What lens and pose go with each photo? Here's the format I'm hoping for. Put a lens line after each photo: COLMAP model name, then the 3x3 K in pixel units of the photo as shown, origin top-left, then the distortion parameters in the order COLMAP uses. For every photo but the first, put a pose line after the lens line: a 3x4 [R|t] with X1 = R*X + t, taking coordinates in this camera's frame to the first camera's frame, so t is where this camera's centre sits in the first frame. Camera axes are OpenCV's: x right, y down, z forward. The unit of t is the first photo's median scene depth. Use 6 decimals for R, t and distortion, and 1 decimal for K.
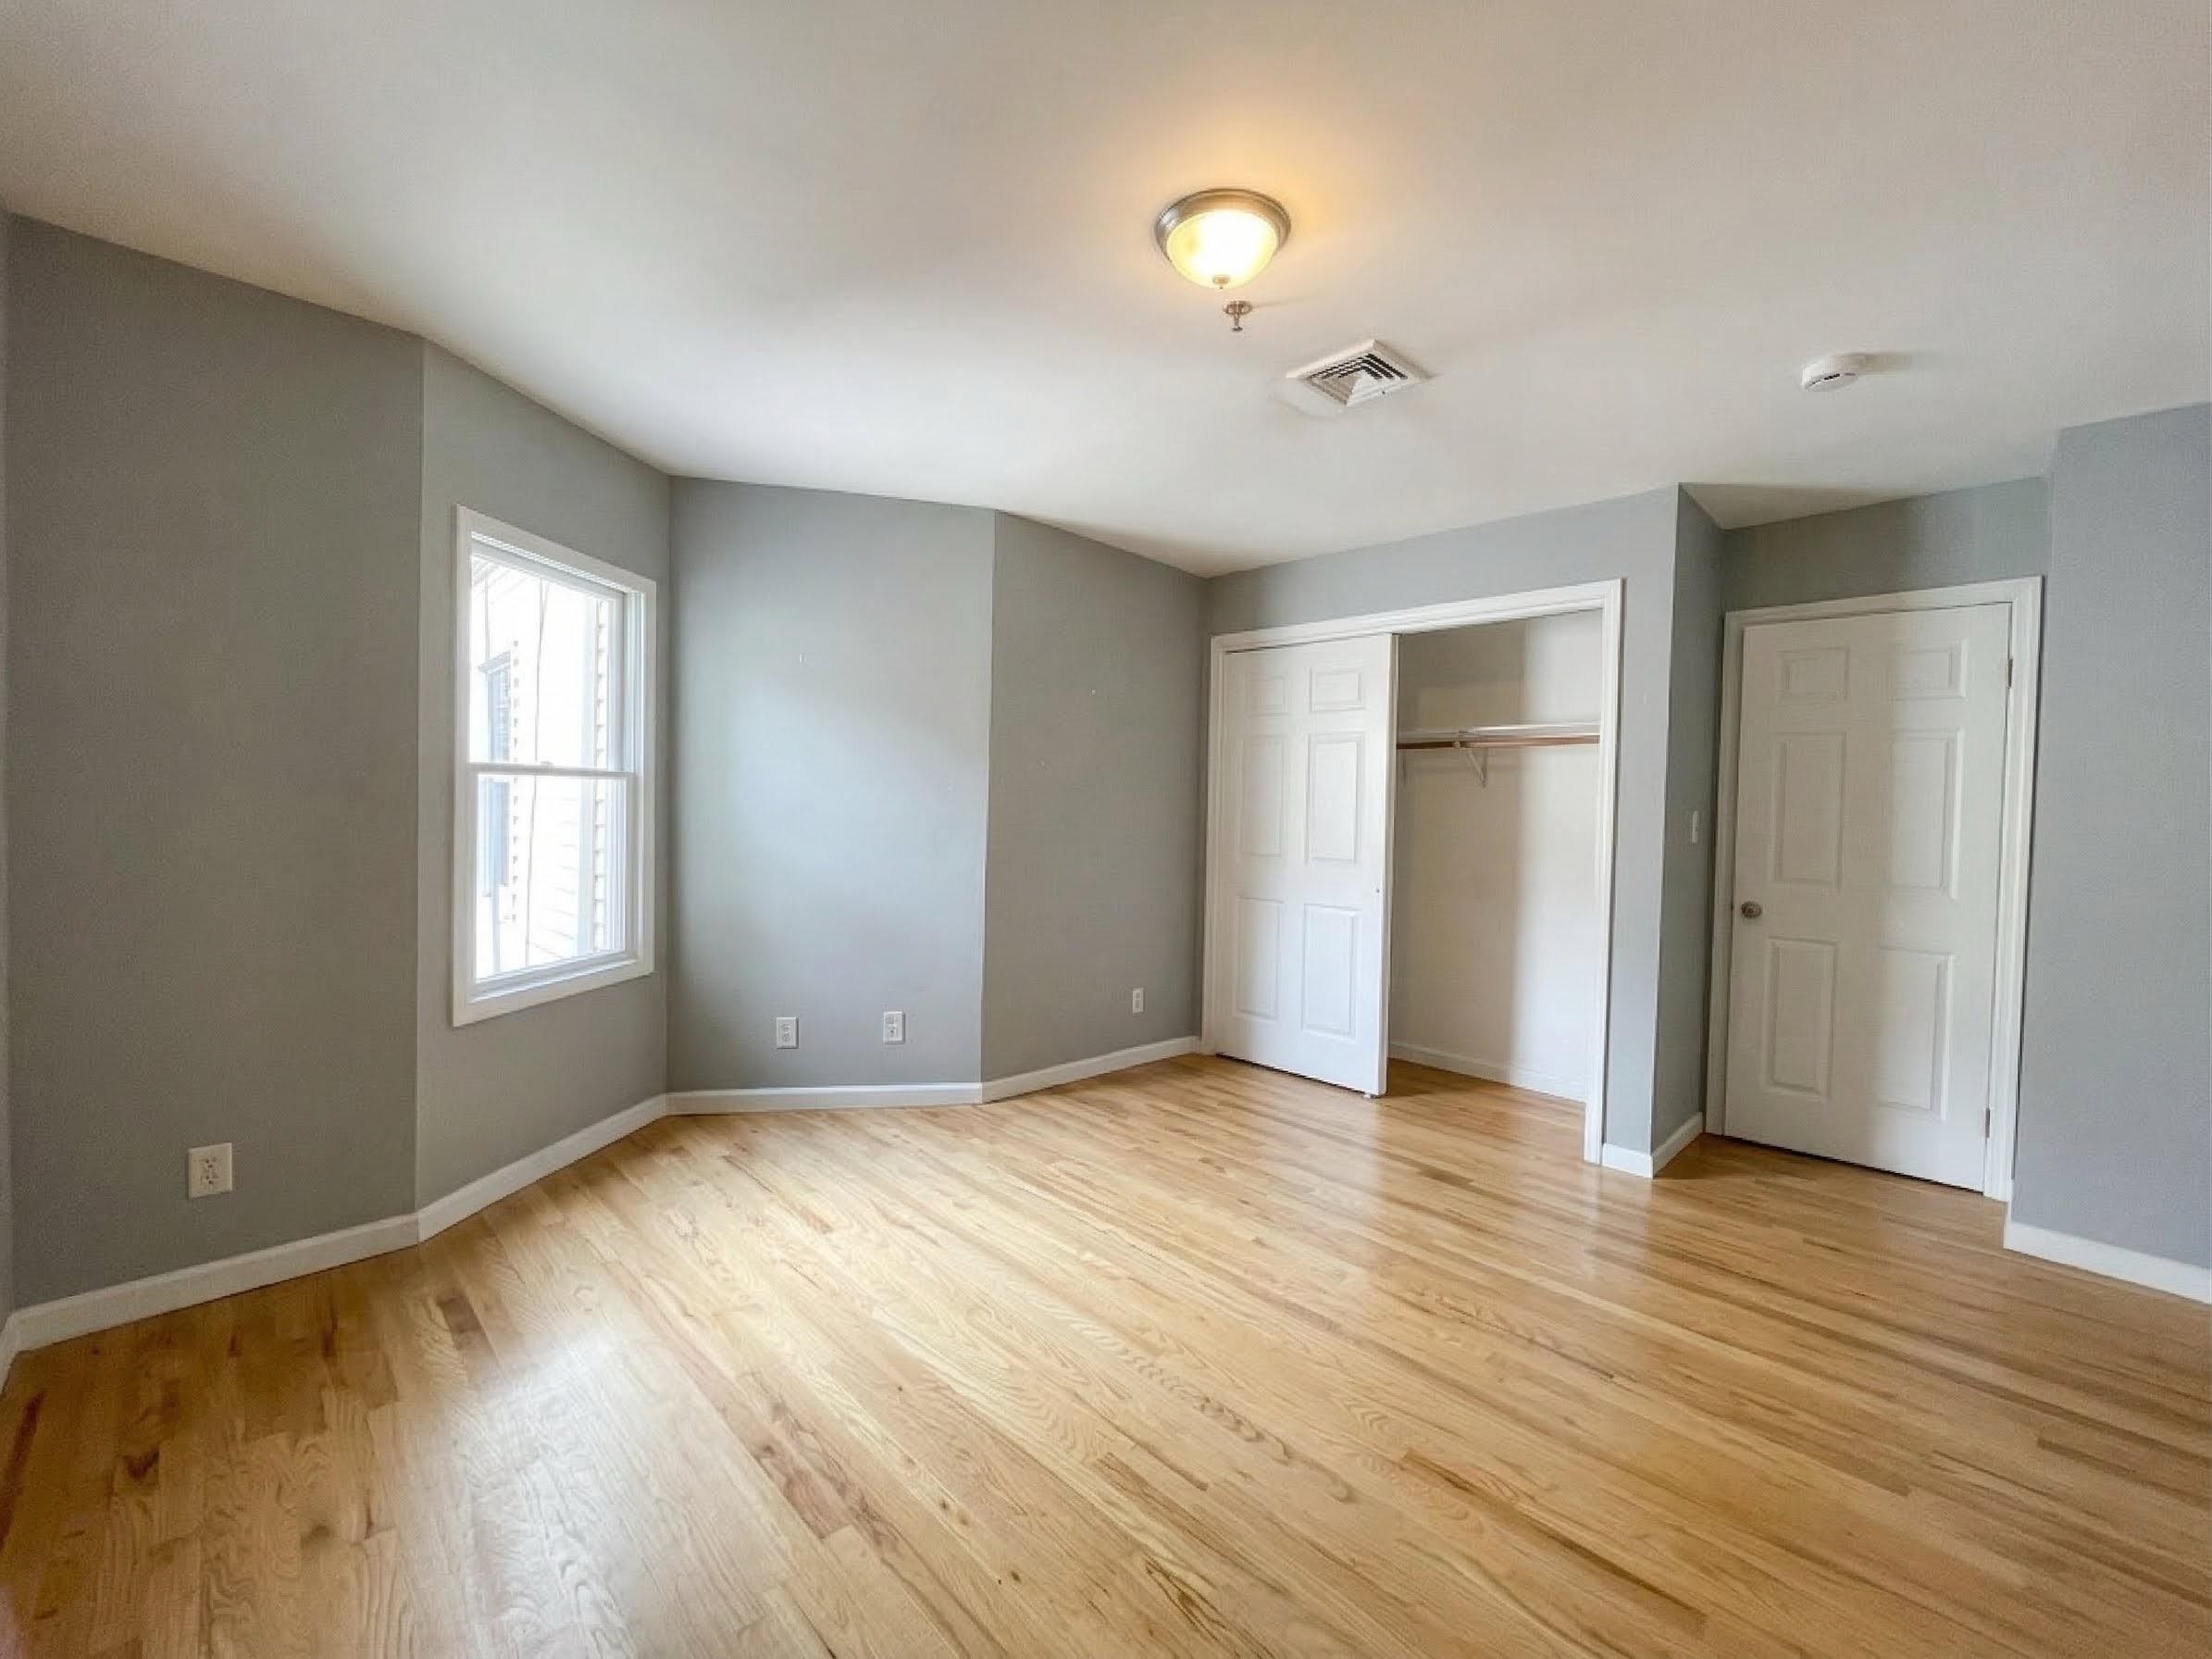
lens RADIAL K [[895.9, 0, 1112.6], [0, 895.9, 823.0], [0, 0, 1]] dist [-0.001184, -0.000048]
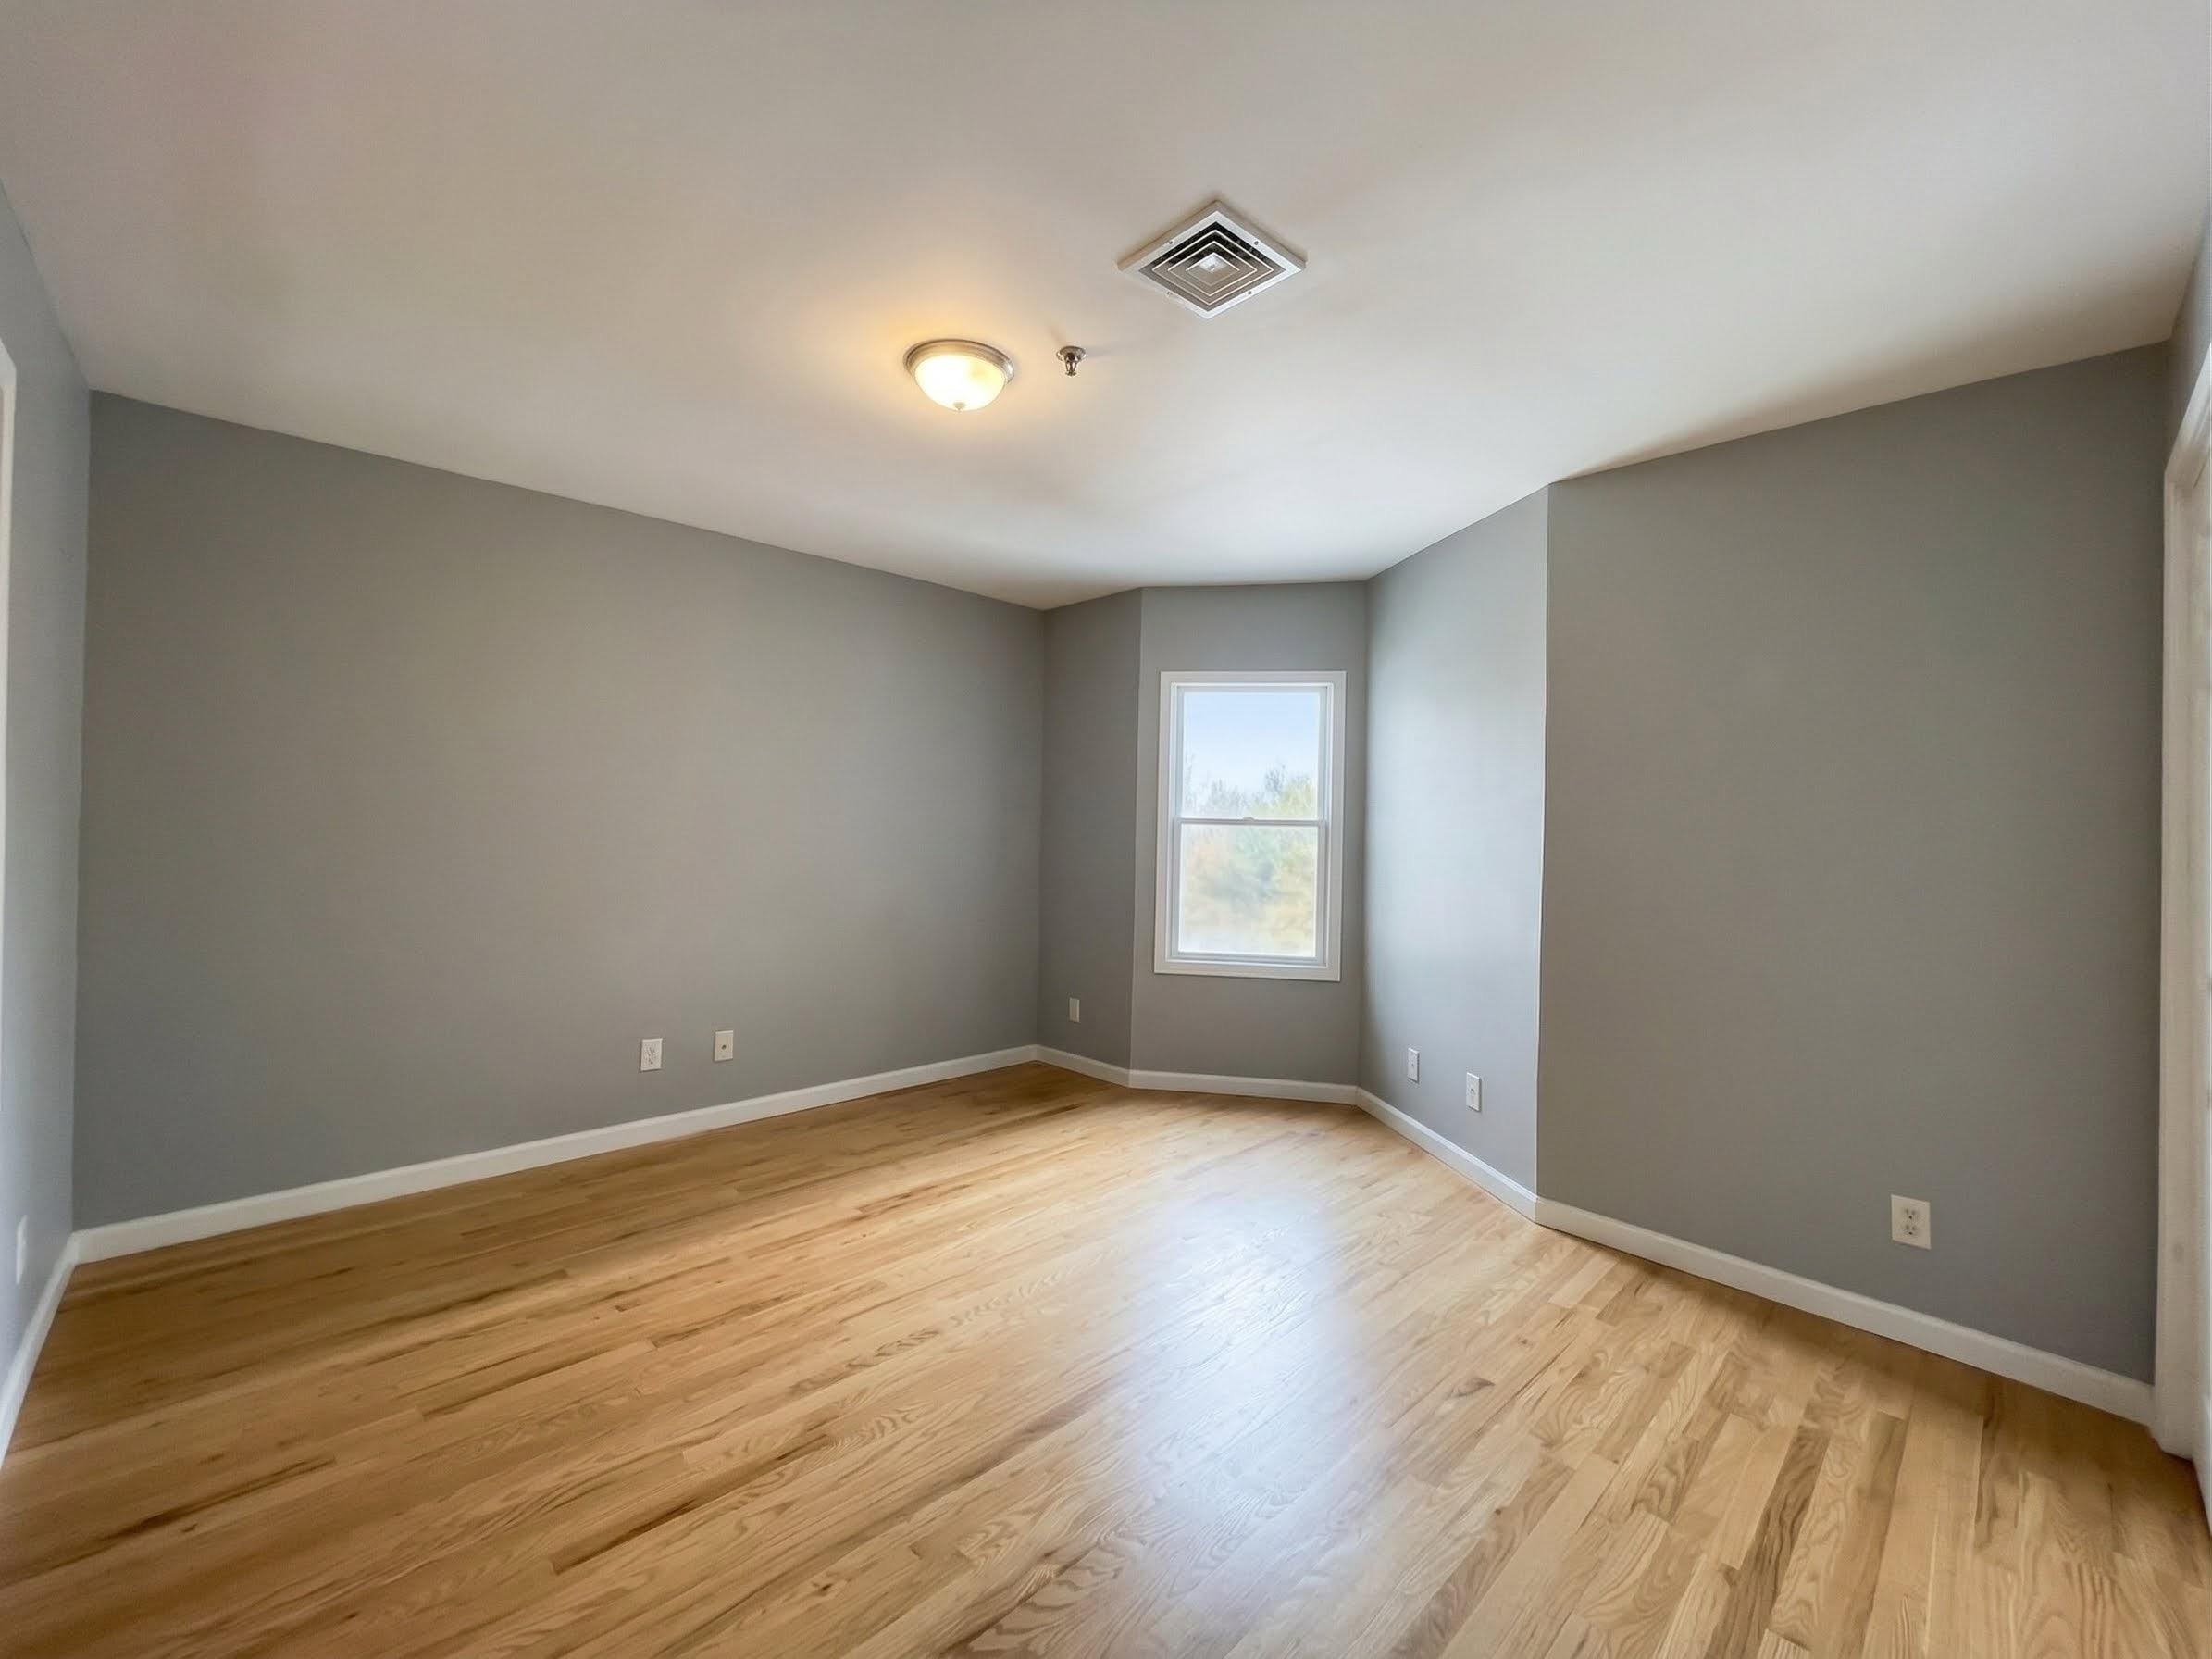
lens RADIAL K [[893.6, 0, 1106.0], [0, 893.6, 829.5], [0, 0, 1]] dist [0.054284, -0.000051]
pose [[0.010111, -0.025035, -0.999635, 0.759899], [-0.037461, 0.998975, -0.025398, 0.000127], [0.999247, 0.037704, 0.009162, 0.675517]]
